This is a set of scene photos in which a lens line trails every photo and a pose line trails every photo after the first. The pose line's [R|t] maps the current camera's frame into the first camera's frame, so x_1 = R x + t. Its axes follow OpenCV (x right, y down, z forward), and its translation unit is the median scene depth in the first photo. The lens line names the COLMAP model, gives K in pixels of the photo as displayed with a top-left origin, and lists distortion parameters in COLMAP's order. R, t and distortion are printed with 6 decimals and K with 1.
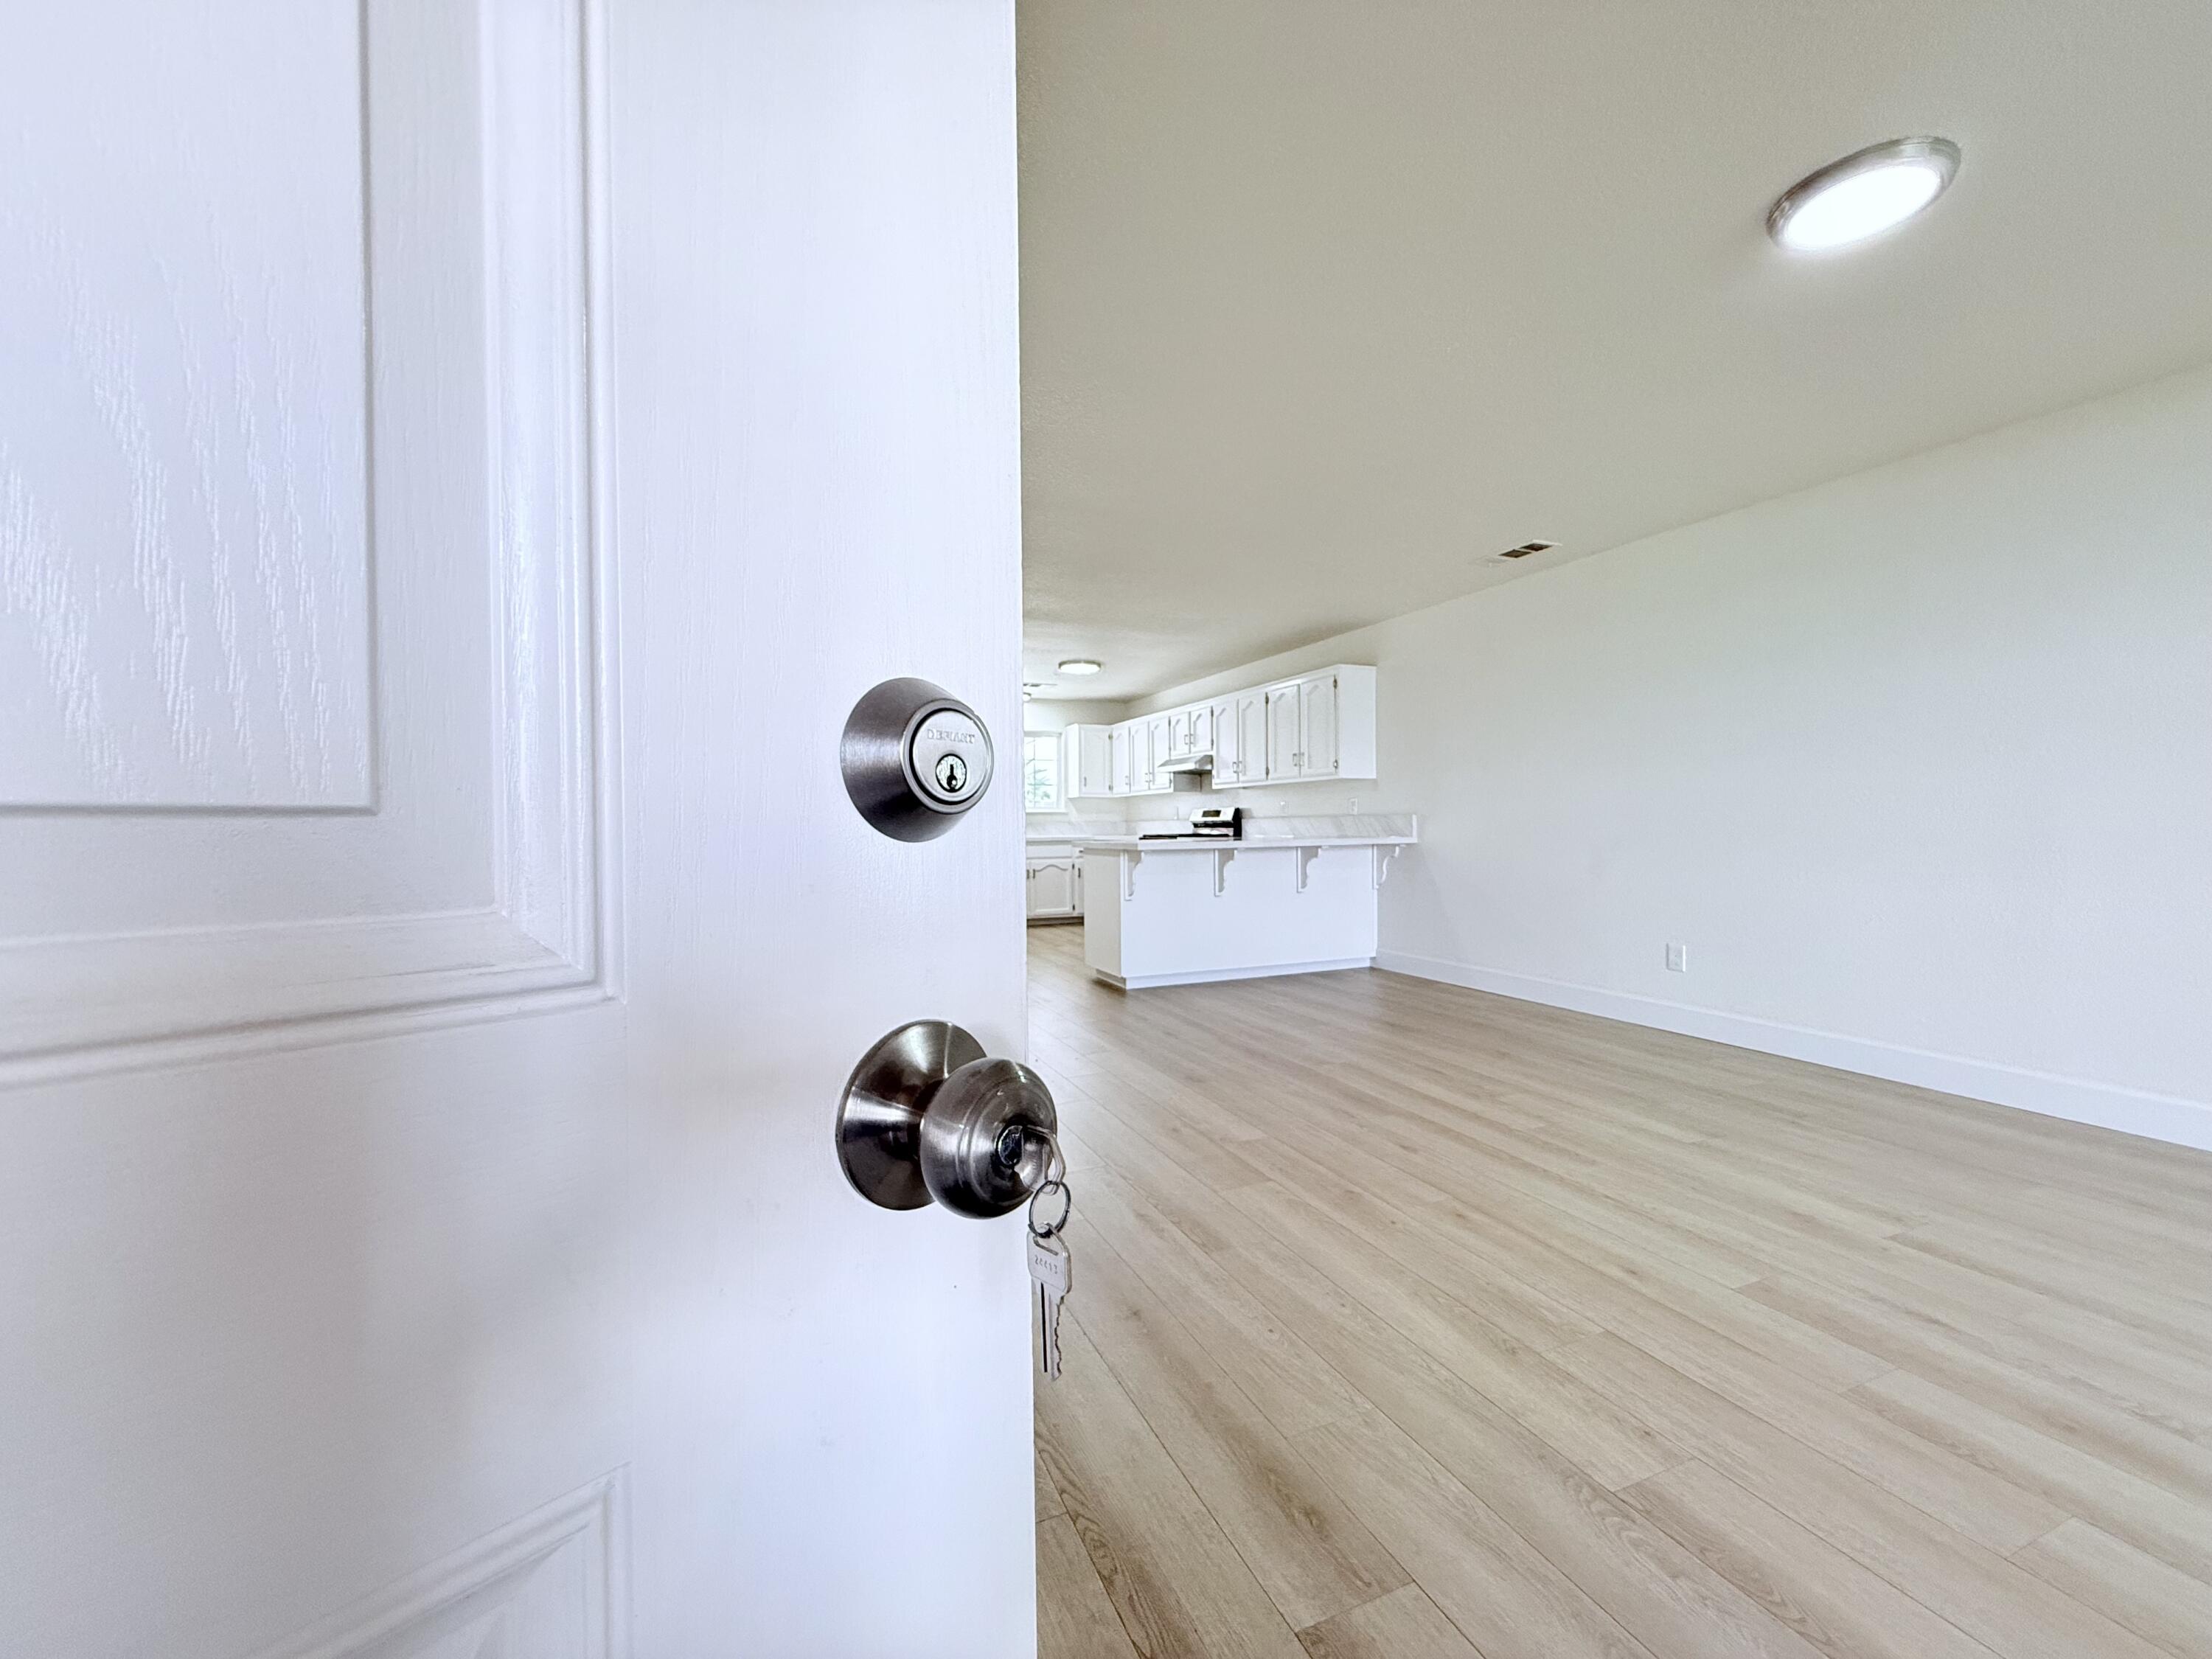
lens RADIAL K [[893.4, 0, 1106.0], [0, 893.4, 829.5], [0, 0, 1]] dist [0.001159, 0.000010]
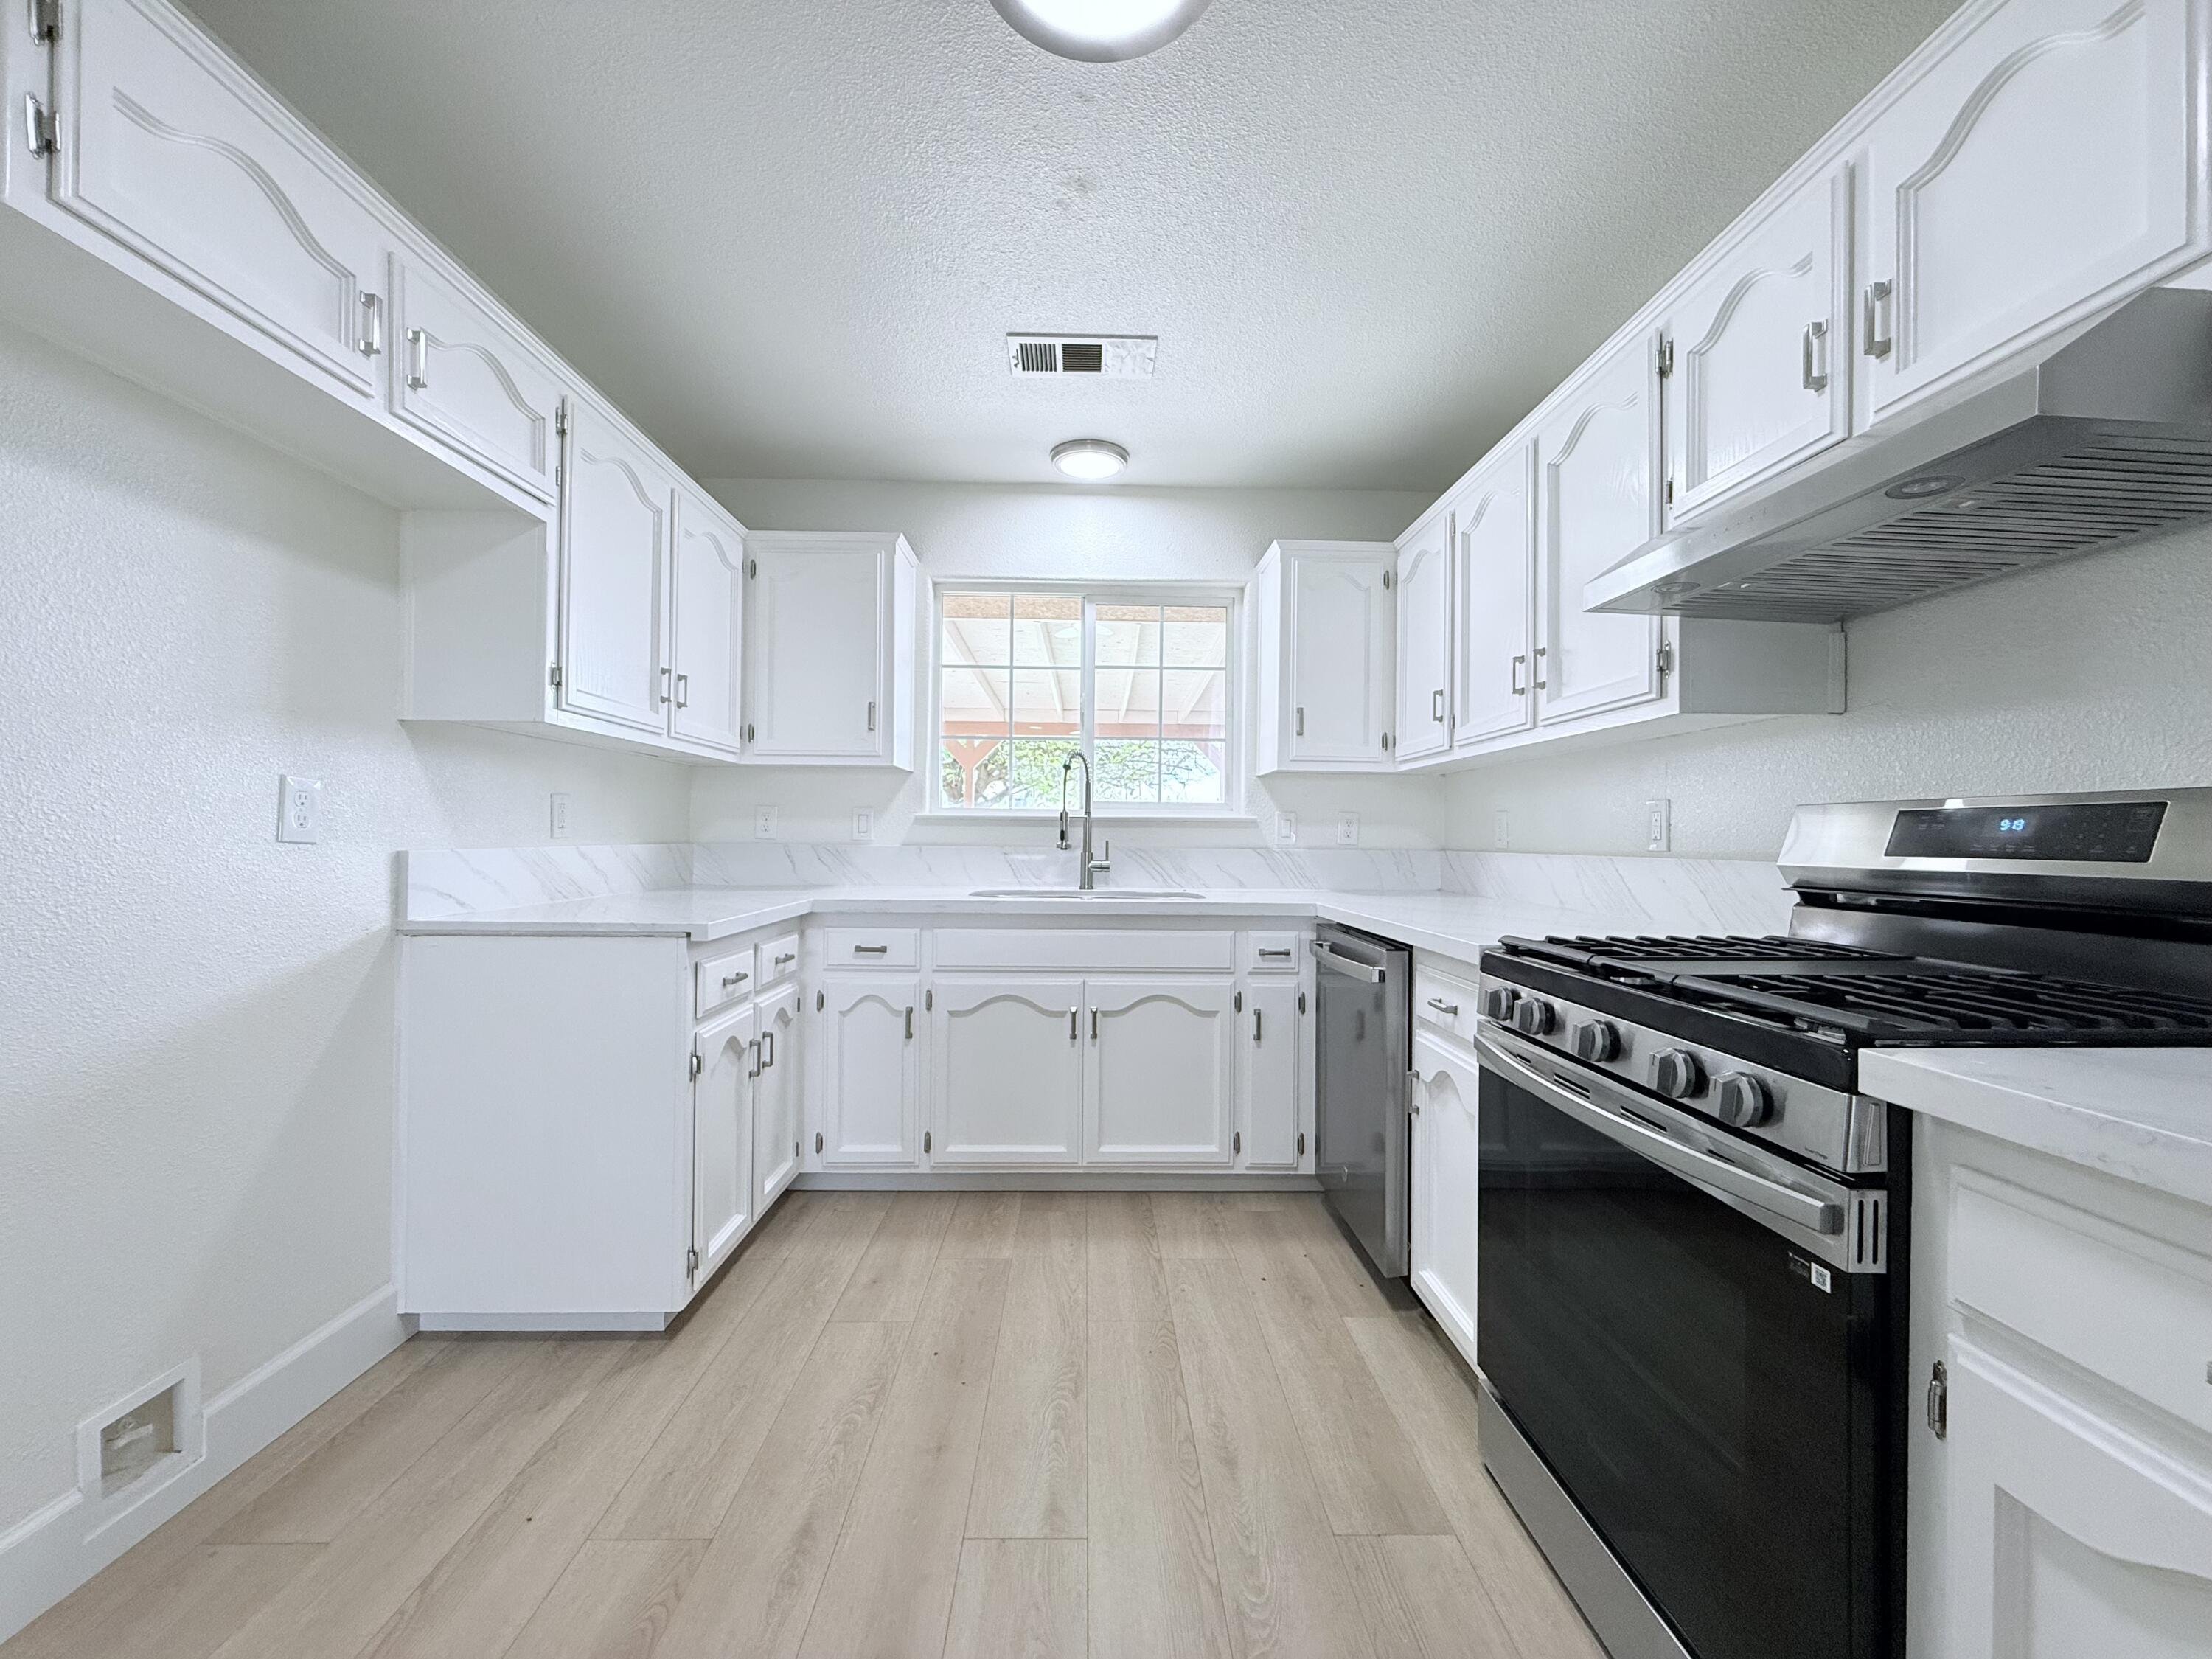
lens RADIAL K [[880.4, 0, 1102.0], [0, 880.4, 830.7], [0, 0, 1]] dist [0.000272, 0.000034]
pose [[0.929372, 0.017237, -0.368741, 0.031434], [-0.021370, 0.999746, -0.007126, -0.013619], [0.368525, 0.014502, 0.929505, 0.804161]]
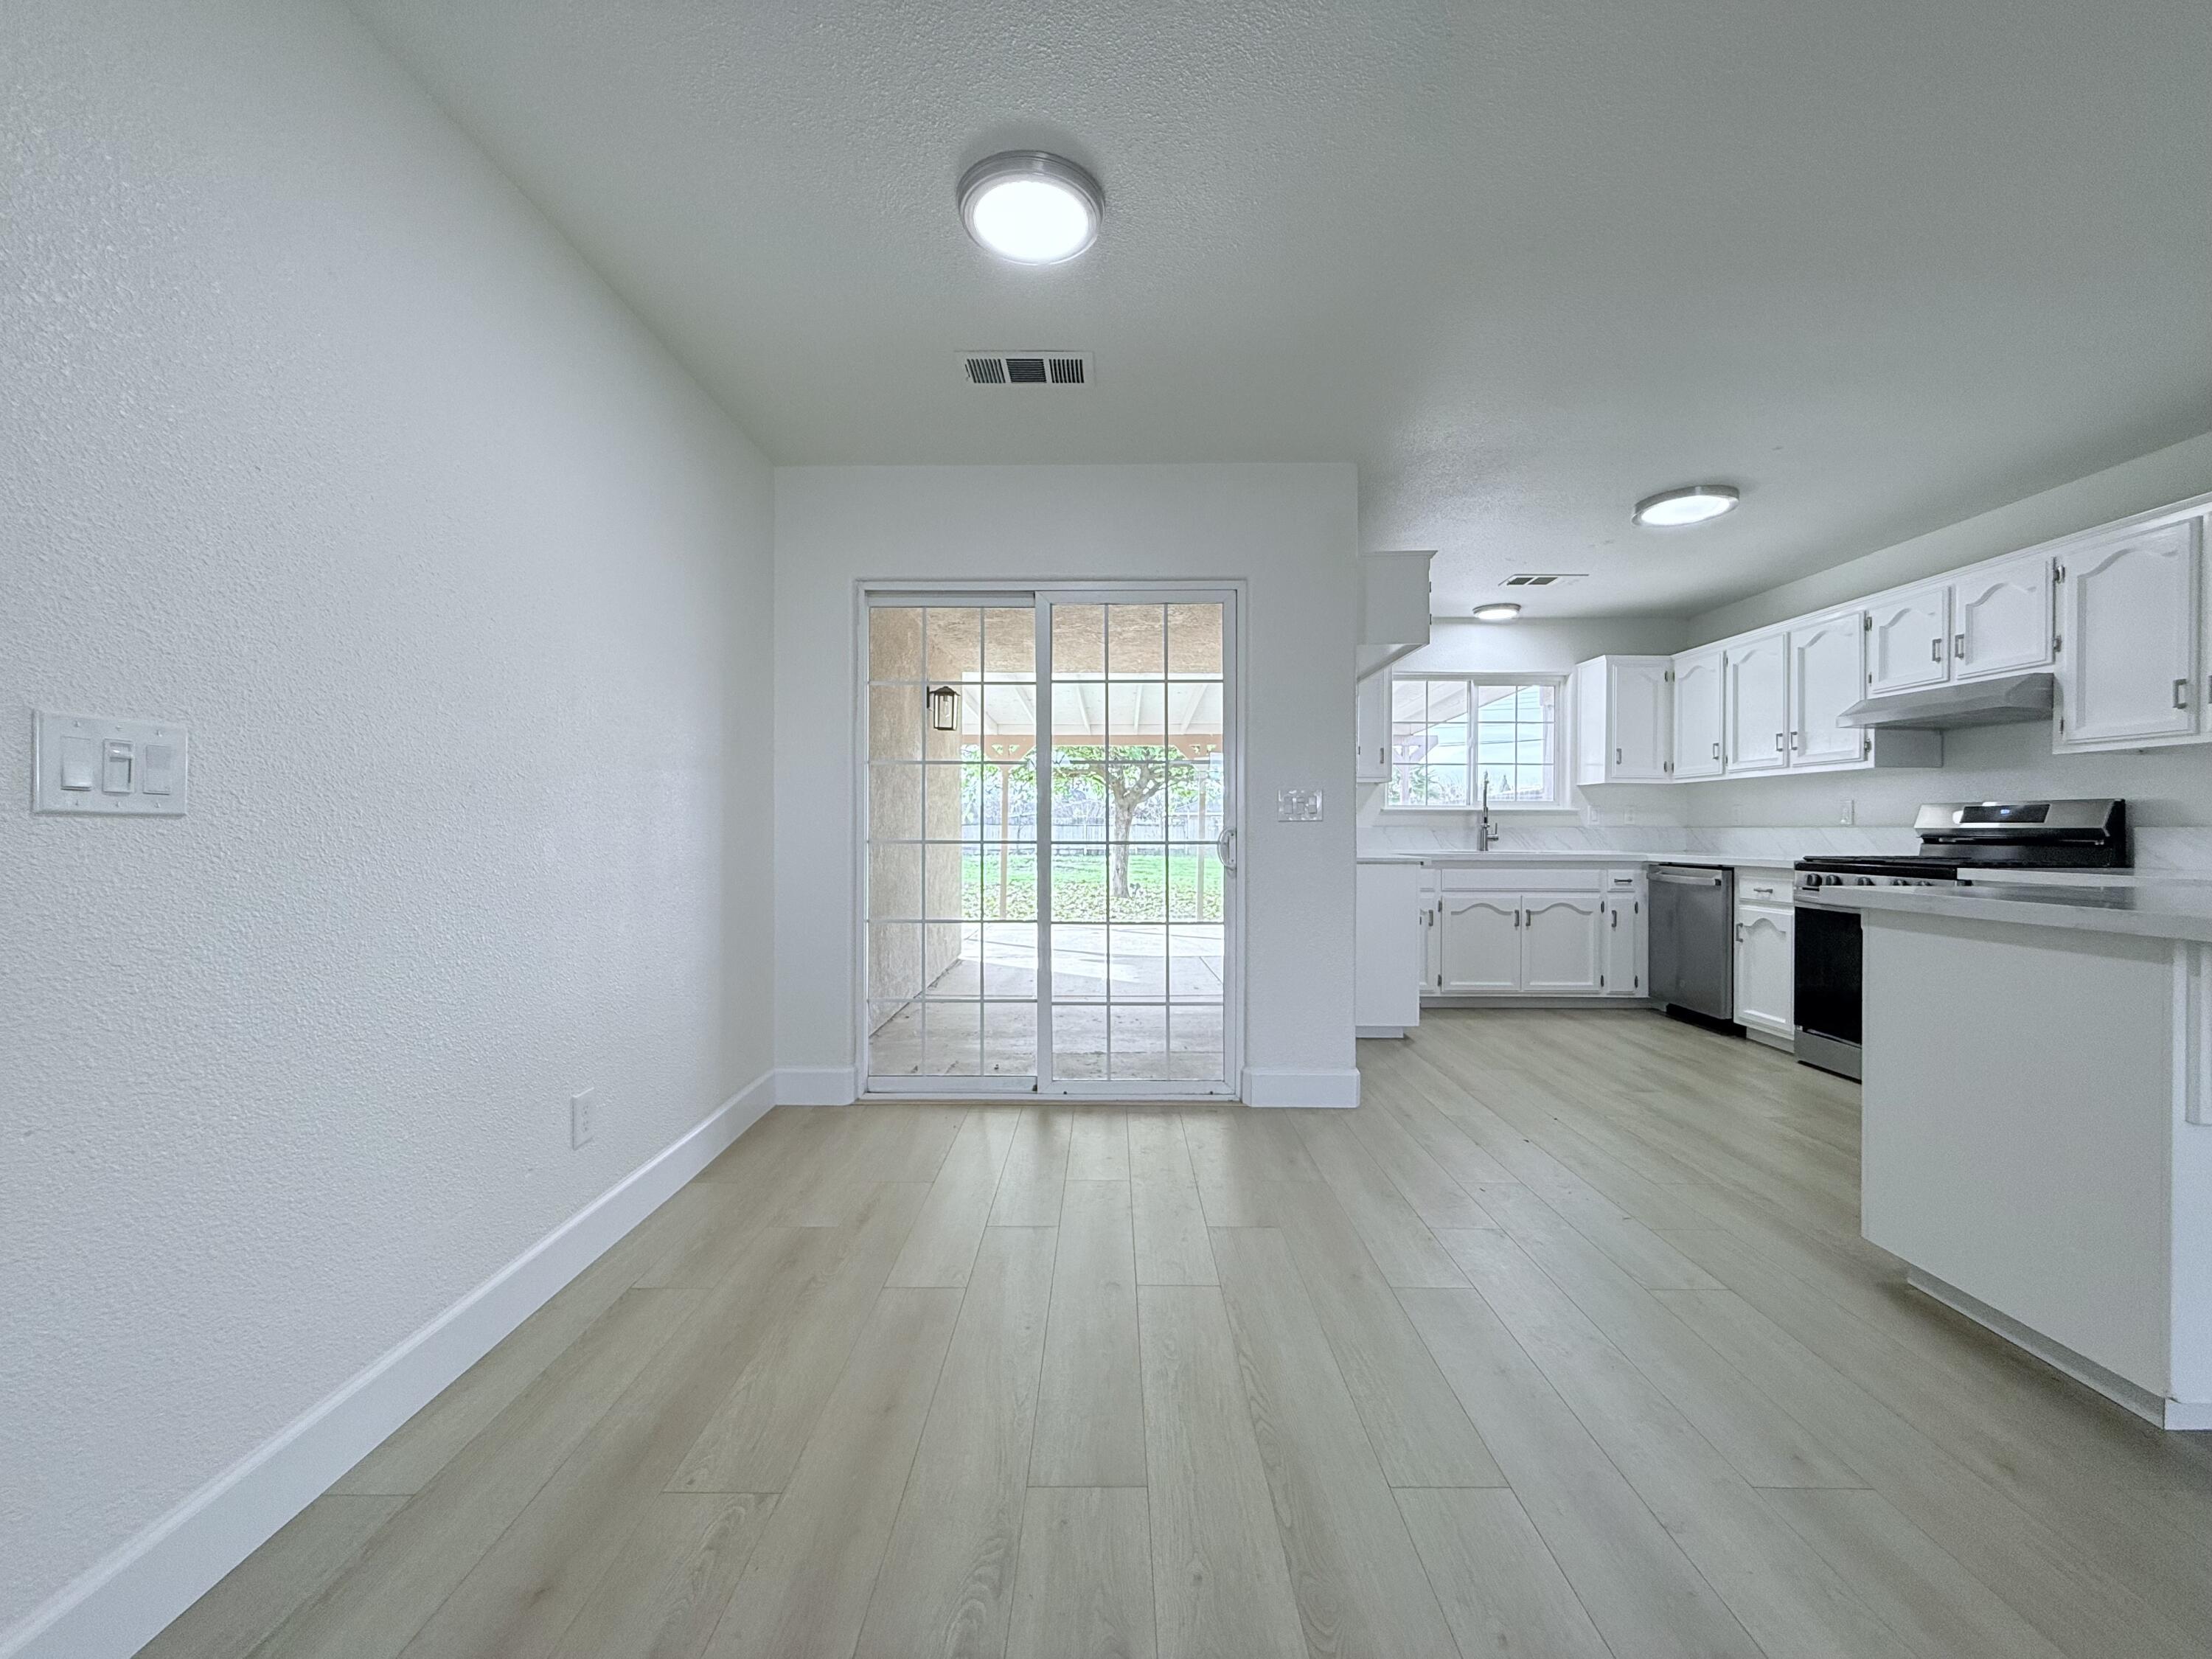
lens RADIAL K [[880.8, 0, 1100.5], [0, 880.8, 830.2], [0, 0, 1]] dist [-0.000711, -0.000236]
pose [[0.917913, 0.015352, -0.396485, -0.120772], [-0.015240, 0.999878, 0.003432, -0.004225], [0.396489, 0.002892, 0.918035, 0.416872]]
